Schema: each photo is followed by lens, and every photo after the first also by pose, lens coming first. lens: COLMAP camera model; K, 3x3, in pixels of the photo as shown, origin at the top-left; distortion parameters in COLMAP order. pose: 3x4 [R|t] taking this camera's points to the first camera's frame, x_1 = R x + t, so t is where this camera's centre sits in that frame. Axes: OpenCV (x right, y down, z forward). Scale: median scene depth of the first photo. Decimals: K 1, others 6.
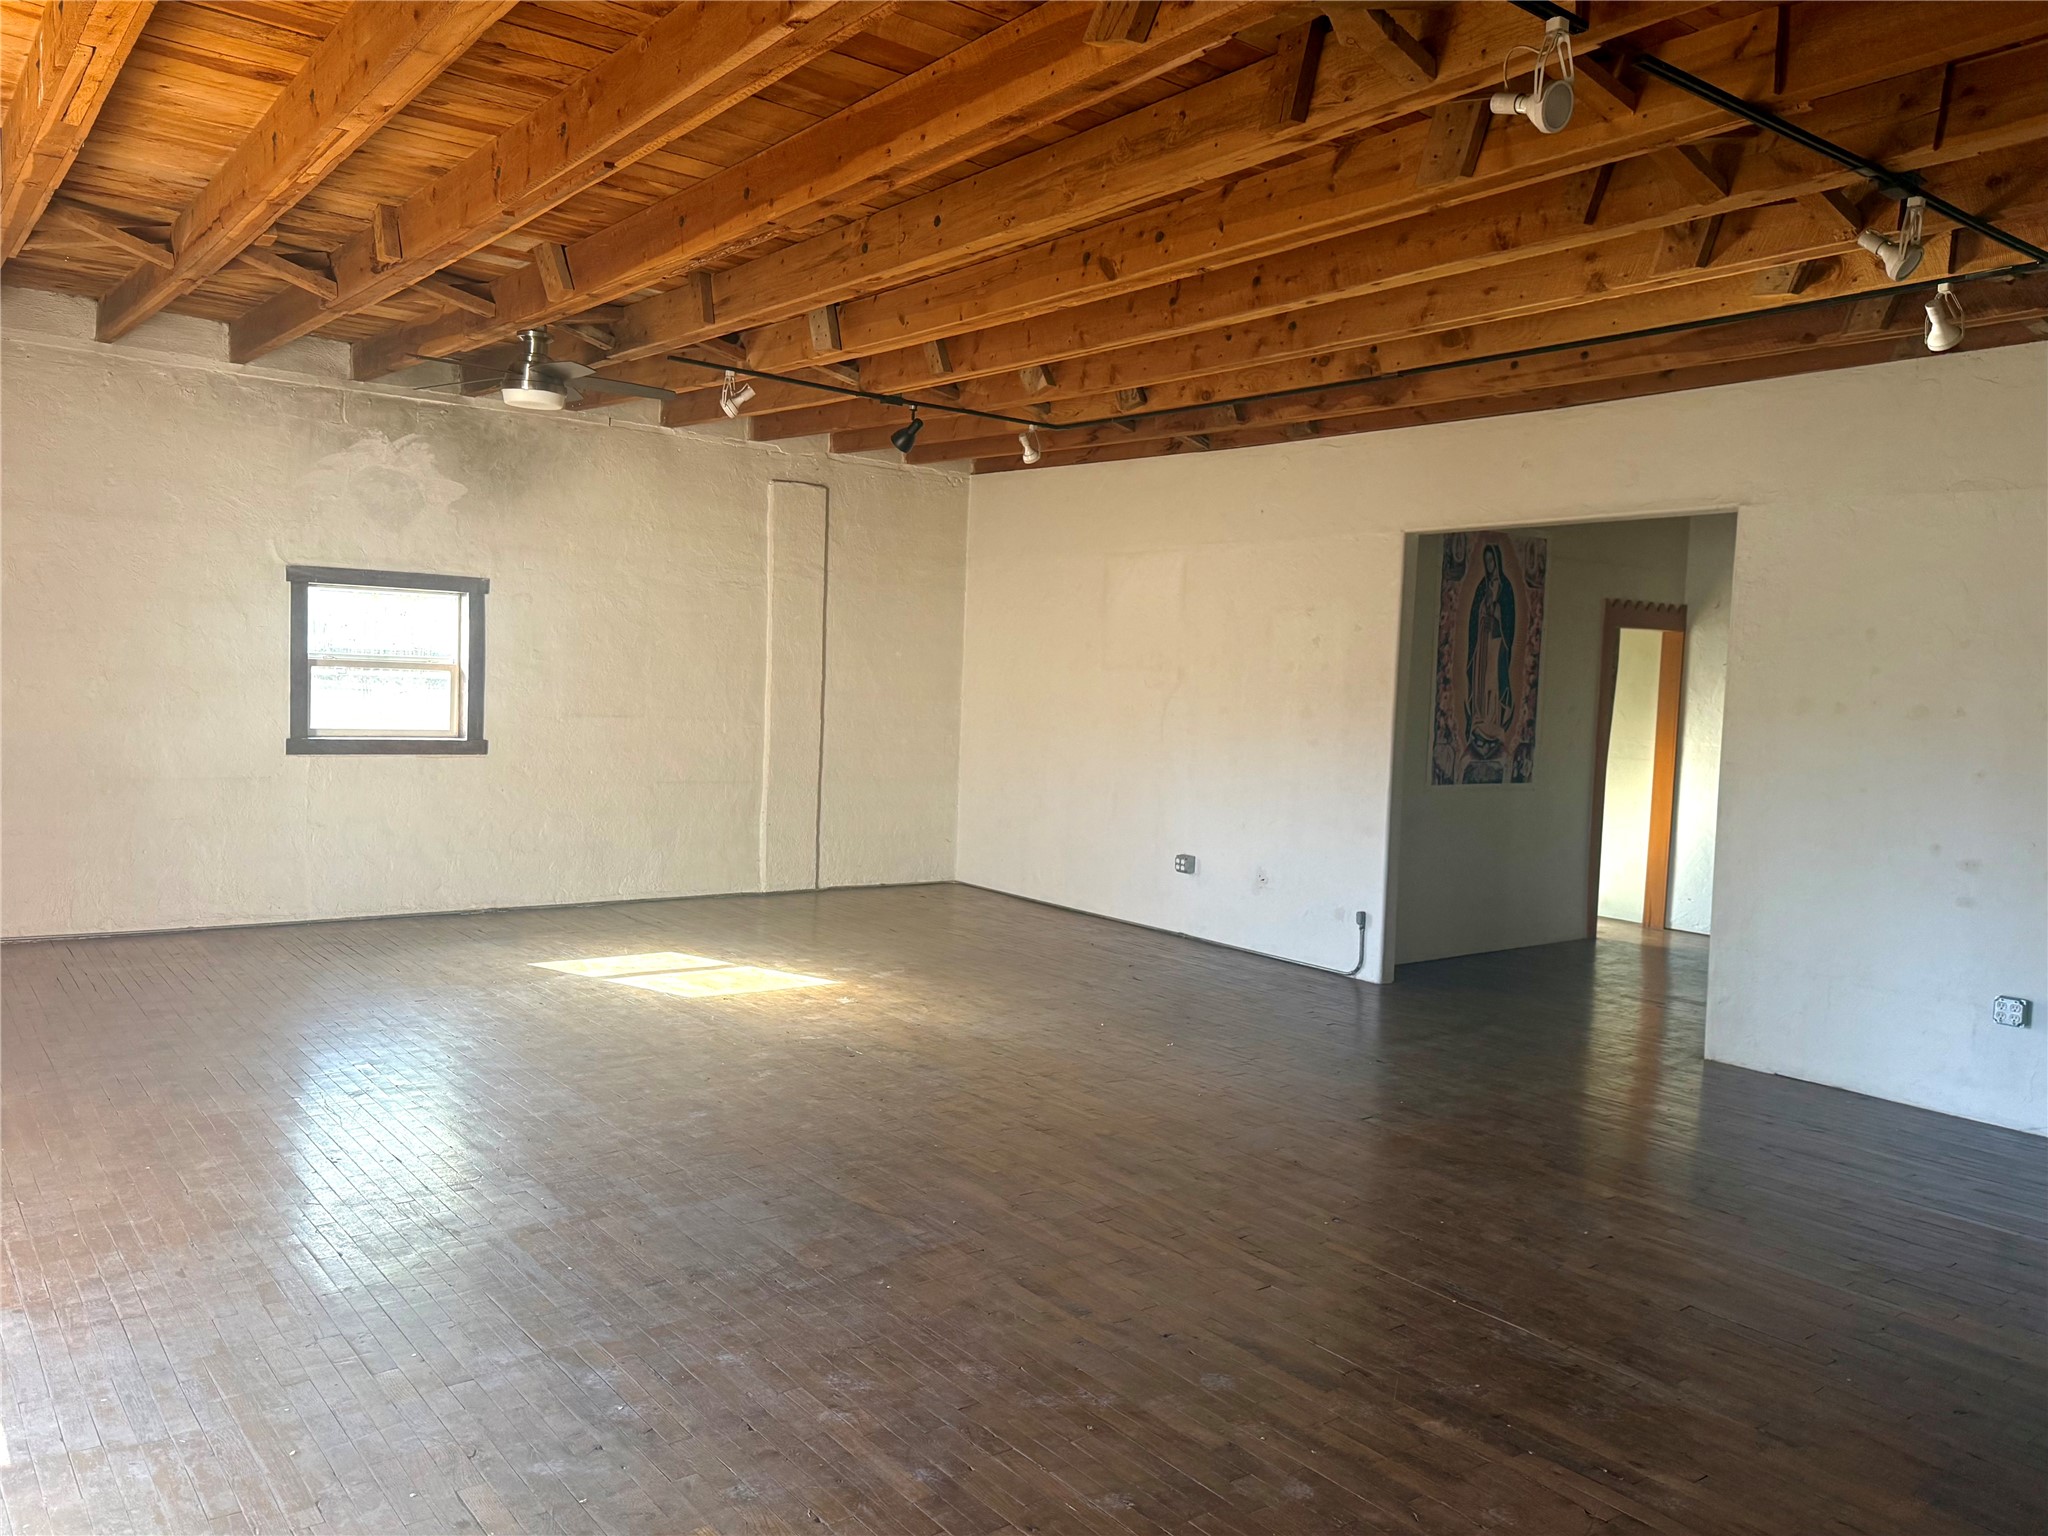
lens RADIAL K [[1514.2, 0, 1027.7], [0, 1514.2, 766.4], [0, 0, 1]] dist [0.047998, -0.055547]
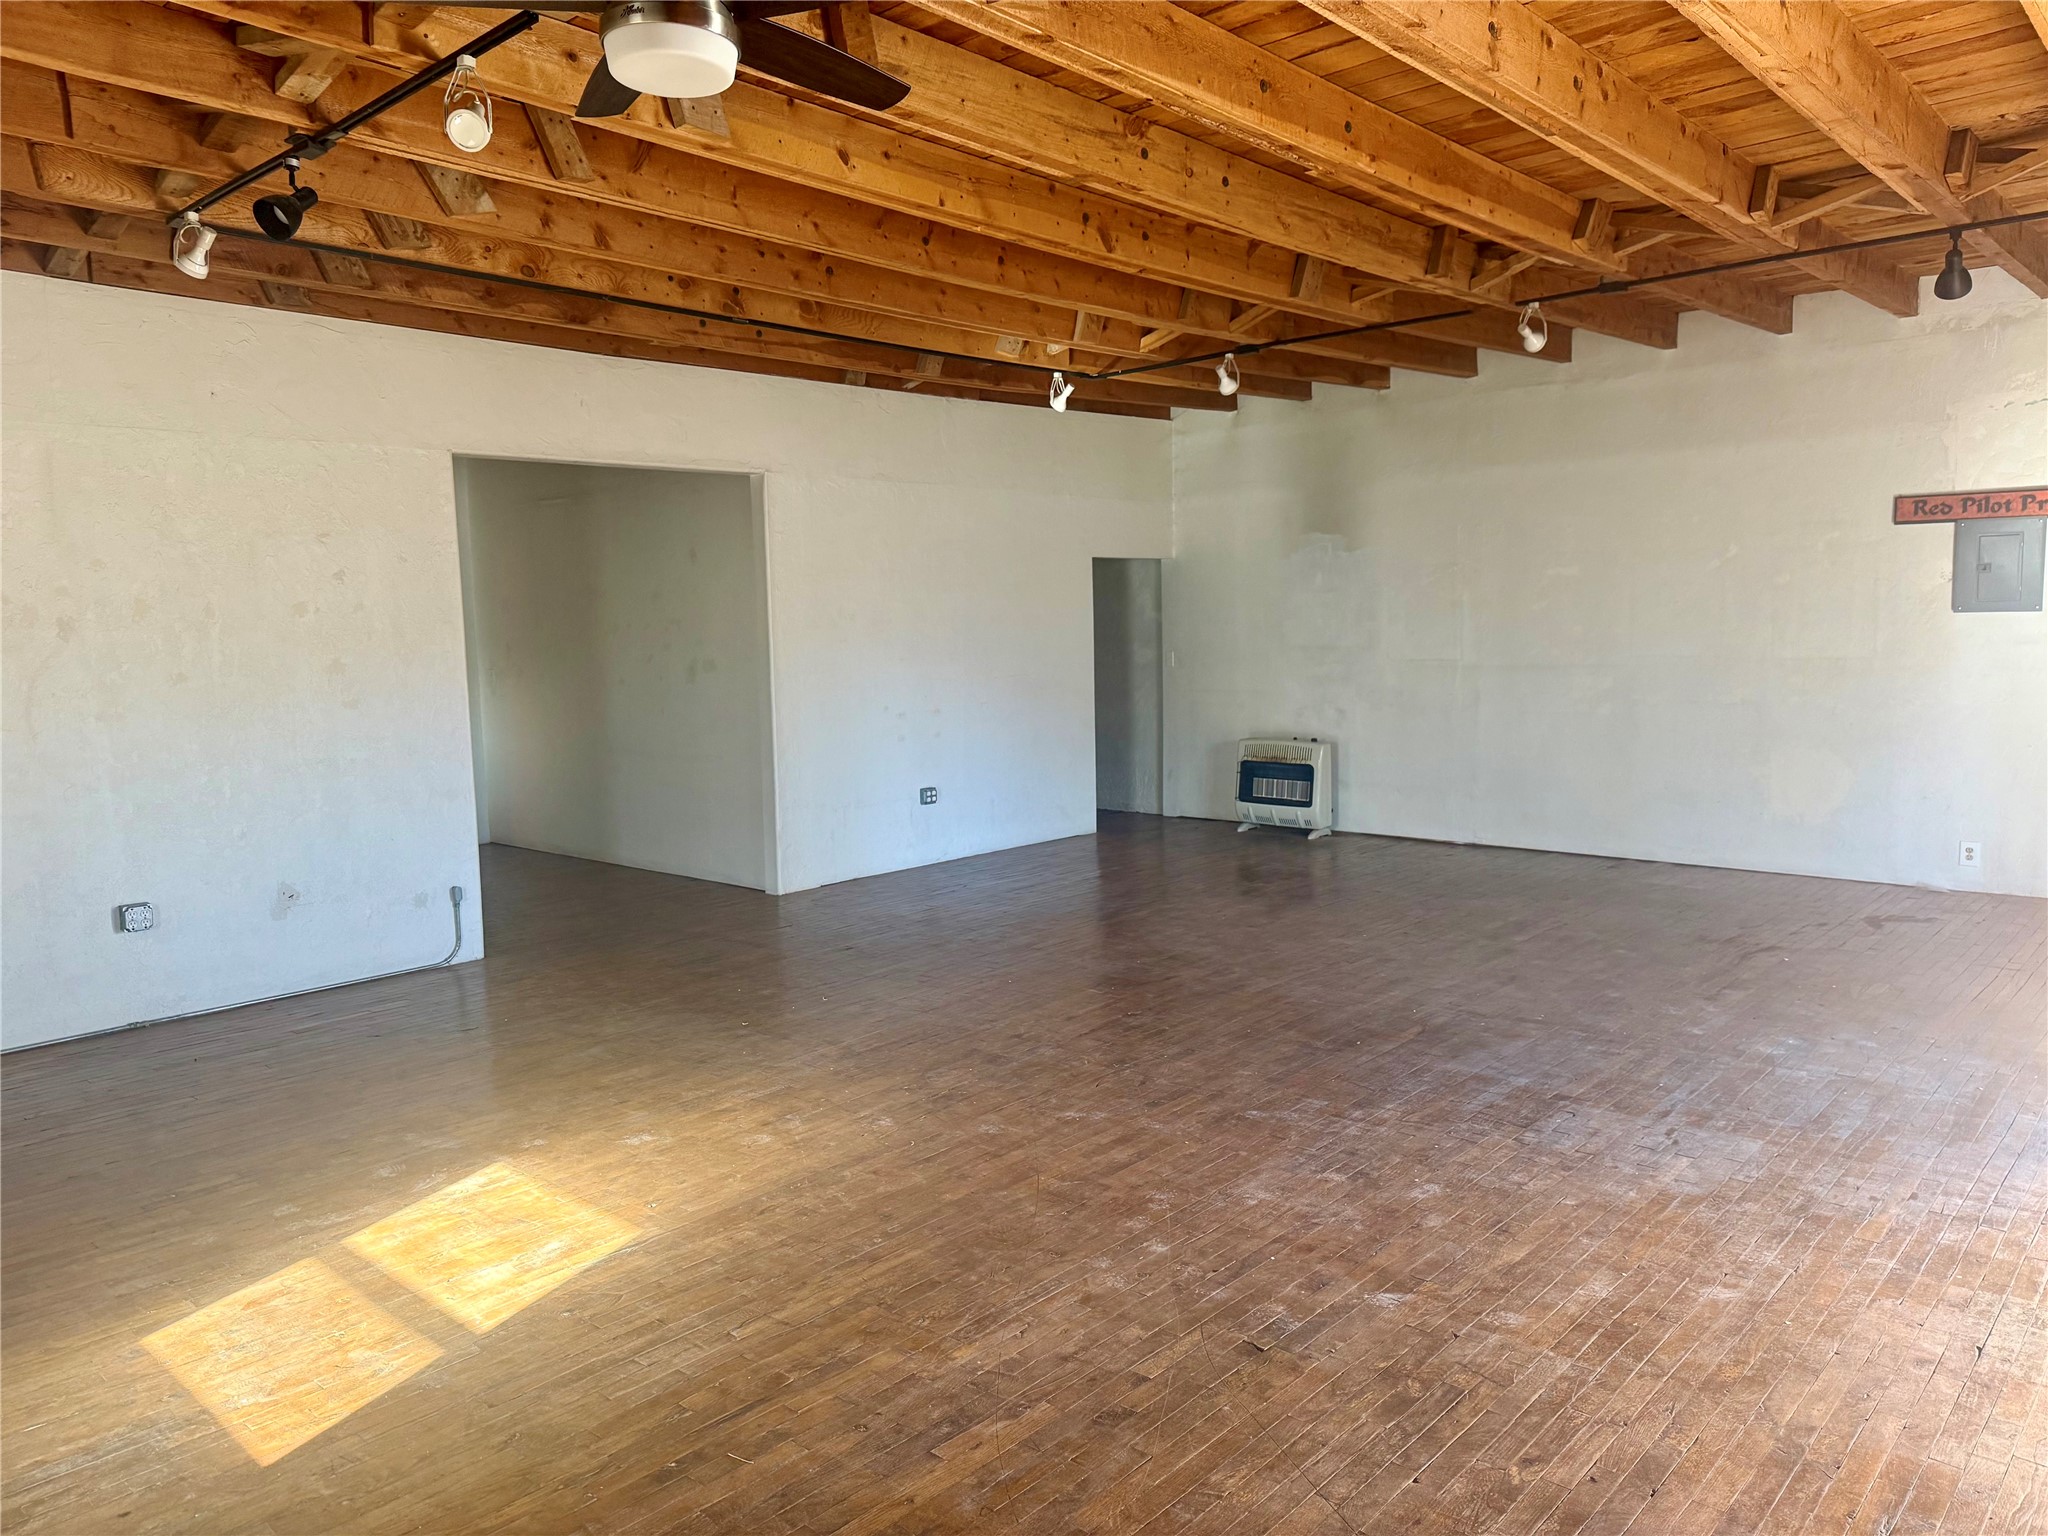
lens RADIAL K [[1433.8, 0, 1030.8], [0, 1433.8, 751.9], [0, 0, 1]] dist [0.078177, -0.107938]
pose [[-0.170256, -0.125078, 0.977430, -0.789532], [0.080155, 0.986867, 0.140247, -0.087526], [-0.982134, 0.102224, -0.157994, 0.982361]]
